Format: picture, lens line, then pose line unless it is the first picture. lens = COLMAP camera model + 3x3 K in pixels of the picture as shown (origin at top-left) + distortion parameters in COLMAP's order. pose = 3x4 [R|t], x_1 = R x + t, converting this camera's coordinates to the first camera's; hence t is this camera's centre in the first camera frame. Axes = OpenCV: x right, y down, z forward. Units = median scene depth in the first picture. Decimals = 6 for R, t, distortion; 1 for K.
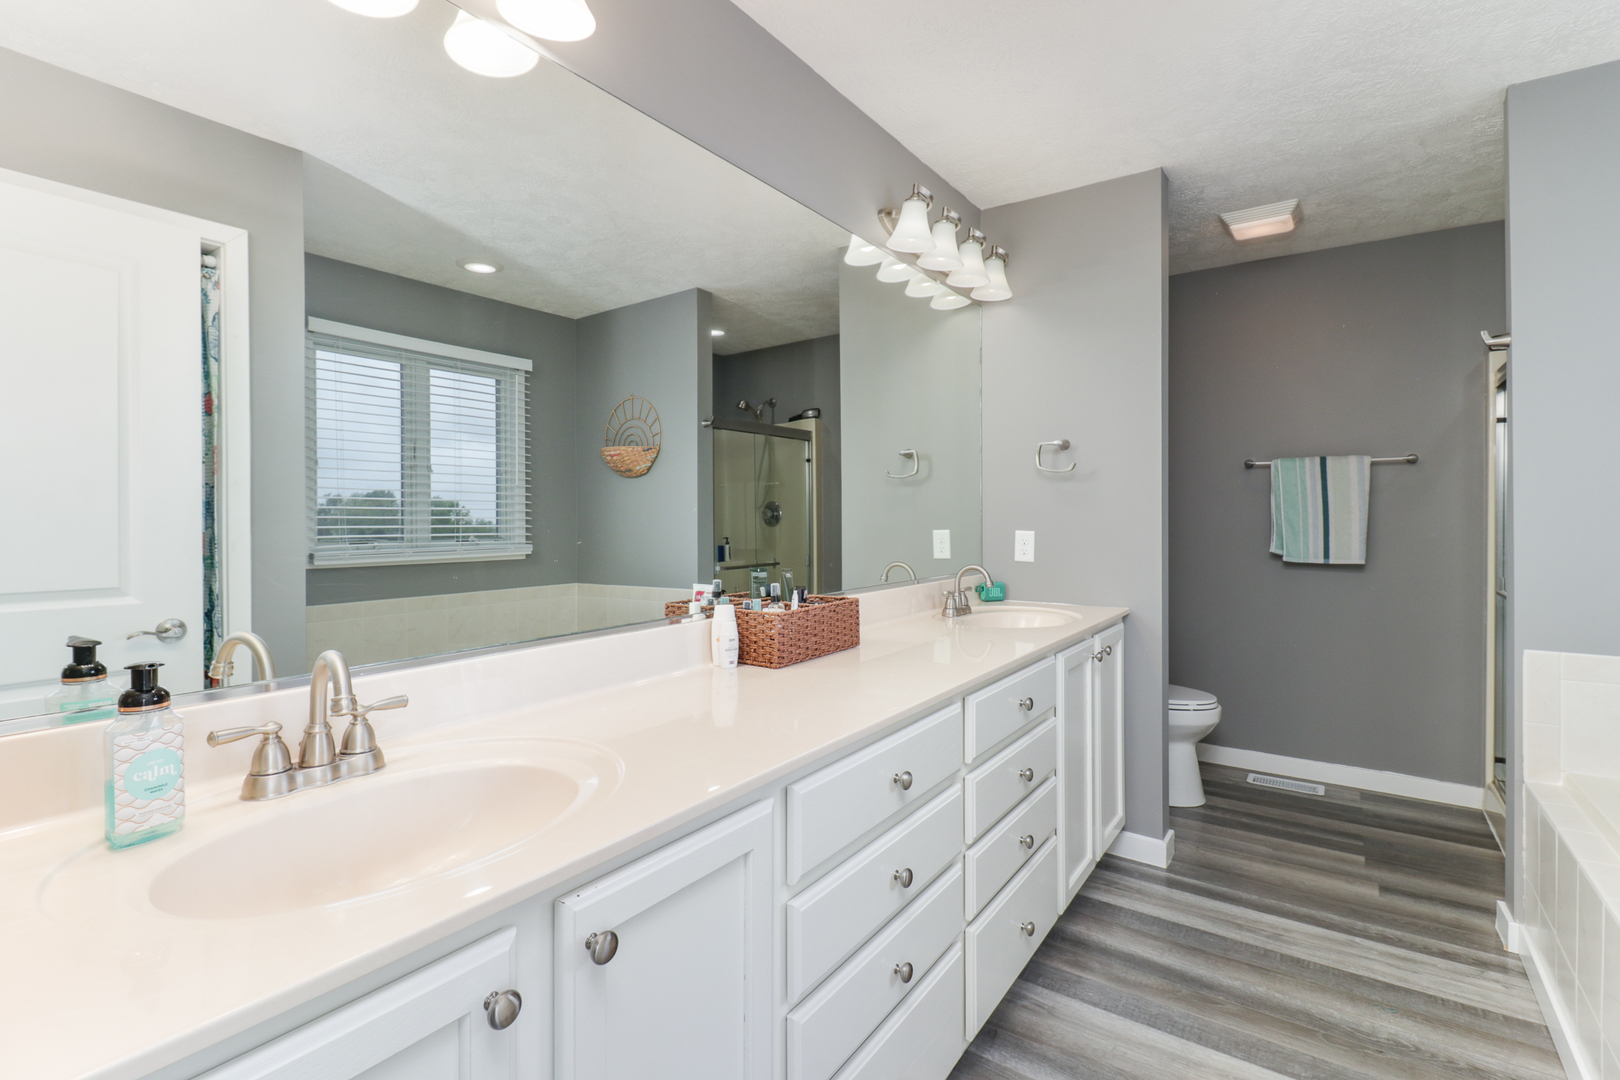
lens RADIAL K [[753.3, 0, 812.5], [0, 753.3, 516.6], [0, 0, 1]] dist [-0.000079, -0.000251]
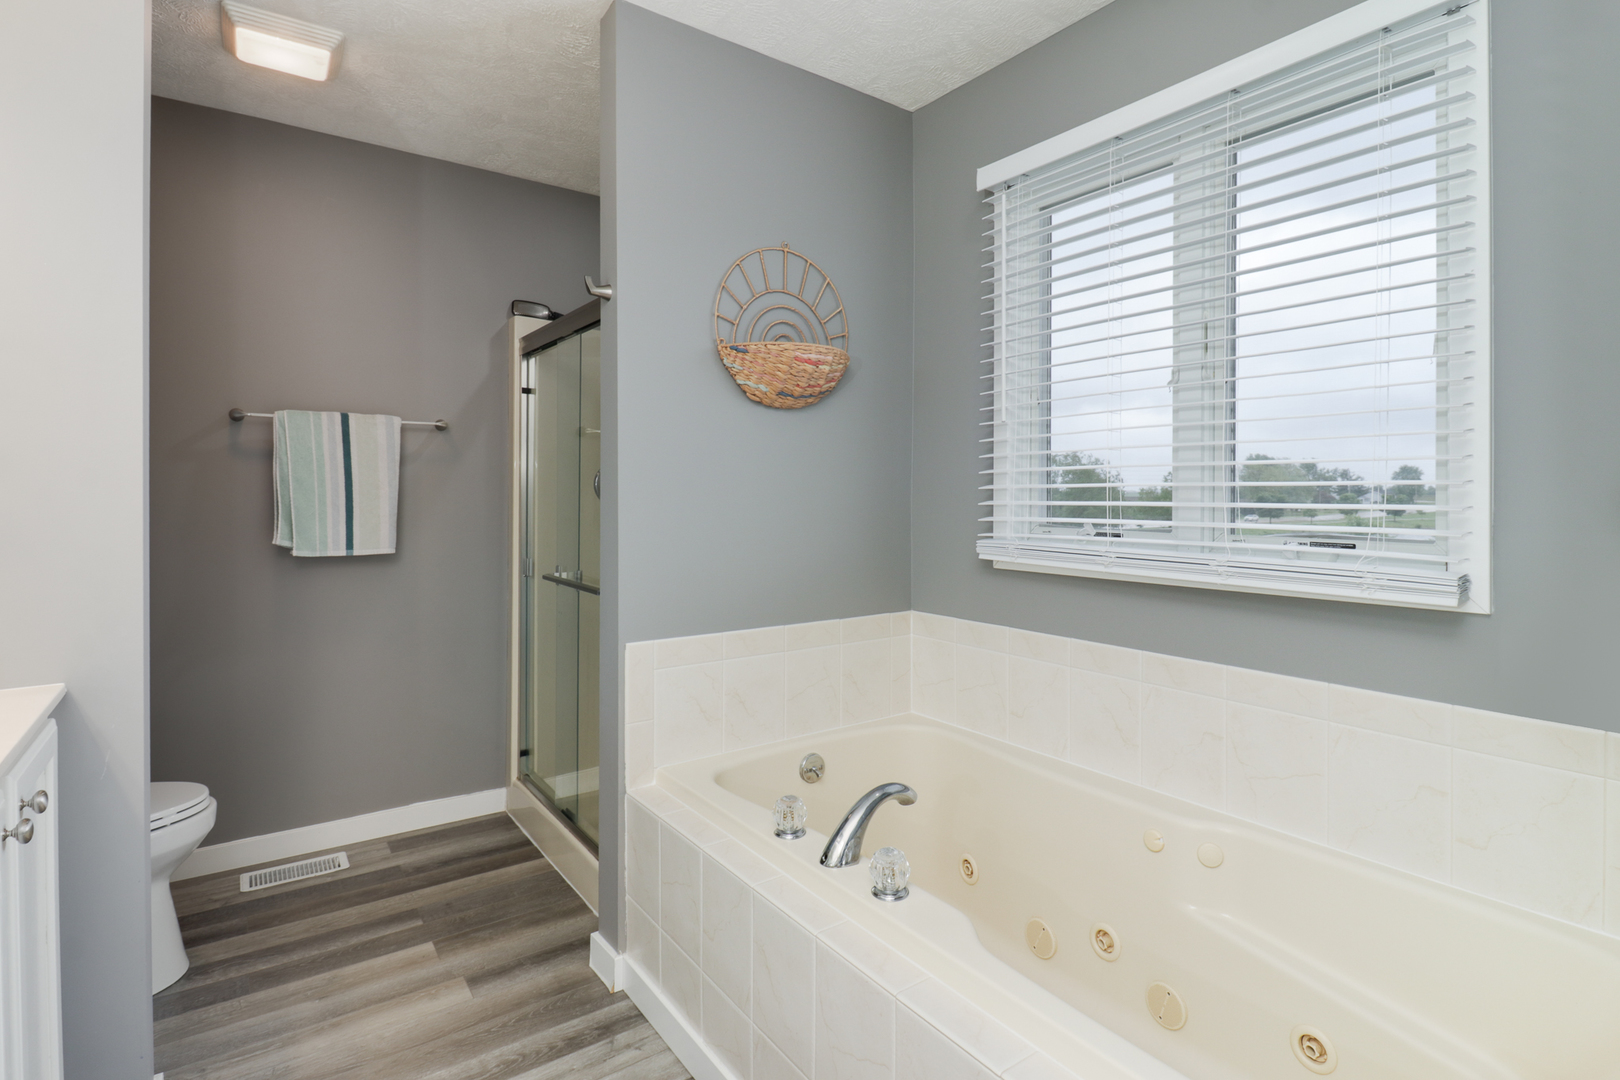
lens RADIAL K [[813.3, 0, 814.2], [0, 813.3, 494.7], [0, 0, 1]] dist [0.025760, -0.024051]
pose [[0.333854, -0.001979, 0.942623, 0.072028], [-0.001271, 0.999996, 0.002549, -0.001169], [-0.942624, -0.002049, 0.333850, 0.308087]]
